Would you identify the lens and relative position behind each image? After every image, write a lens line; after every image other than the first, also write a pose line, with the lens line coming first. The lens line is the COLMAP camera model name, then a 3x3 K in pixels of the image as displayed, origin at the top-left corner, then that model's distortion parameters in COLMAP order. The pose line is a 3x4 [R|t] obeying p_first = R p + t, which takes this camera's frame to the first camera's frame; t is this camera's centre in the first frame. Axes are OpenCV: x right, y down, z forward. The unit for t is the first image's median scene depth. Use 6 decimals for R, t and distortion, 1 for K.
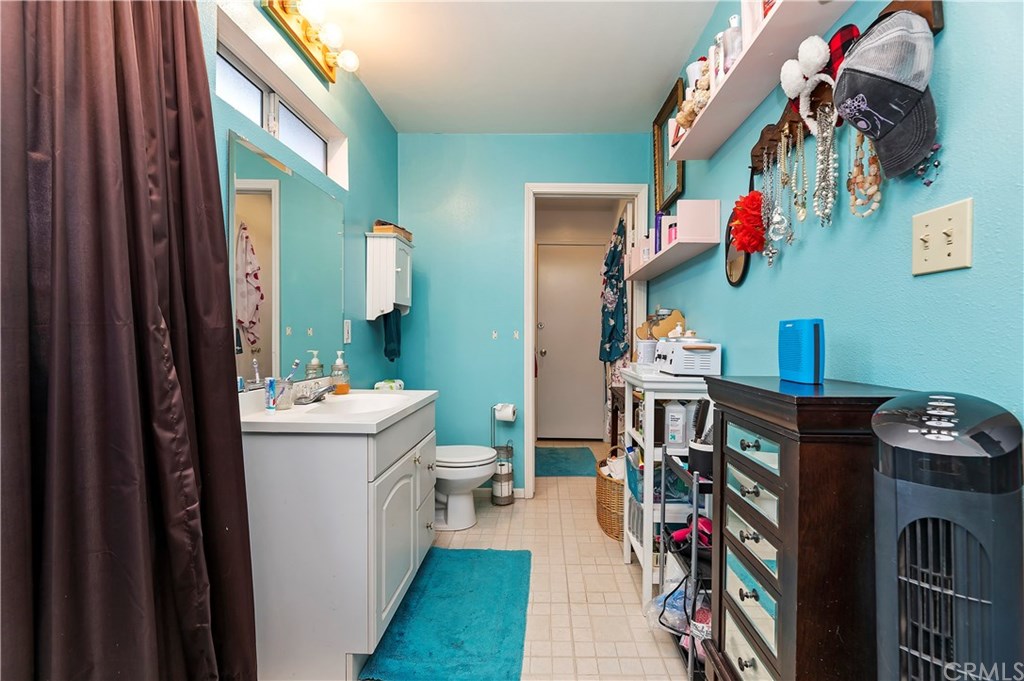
lens RADIAL K [[438.3, 0, 527.4], [0, 438.3, 349.1], [0, 0, 1]] dist [-0.004981, -0.000333]
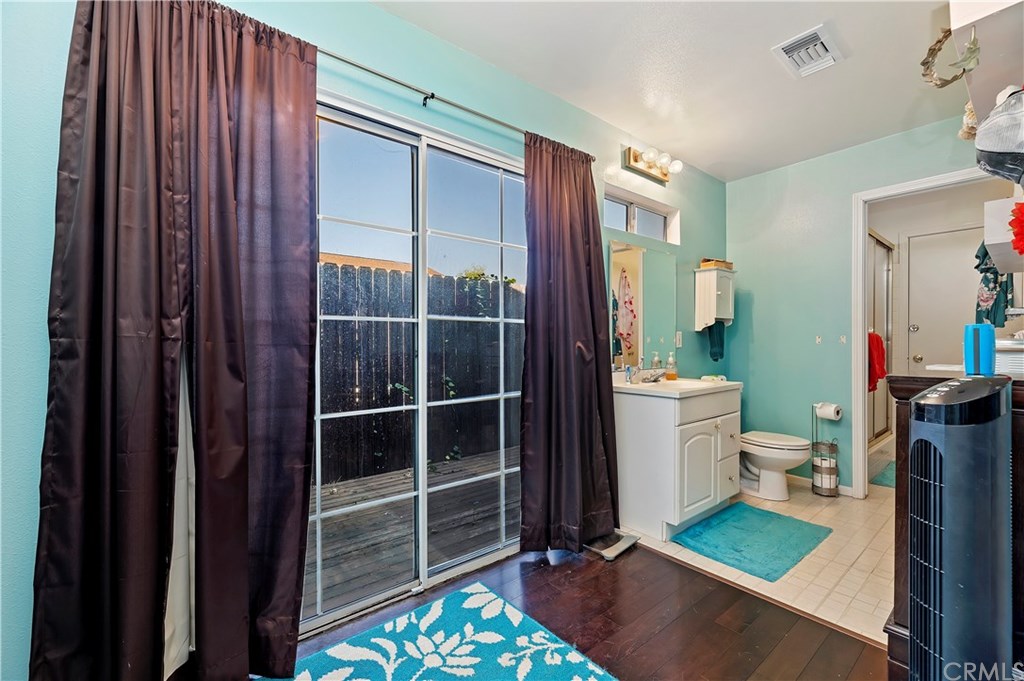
lens RADIAL K [[438.3, 0, 511.4], [0, 438.3, 348.6], [0, 0, 1]] dist [-0.004981, -0.000333]
pose [[0.661974, -0.002908, -0.749521, 0.278701], [-0.009807, 0.999873, -0.012541, 0.012922], [0.749463, 0.015653, 0.661862, -0.350810]]
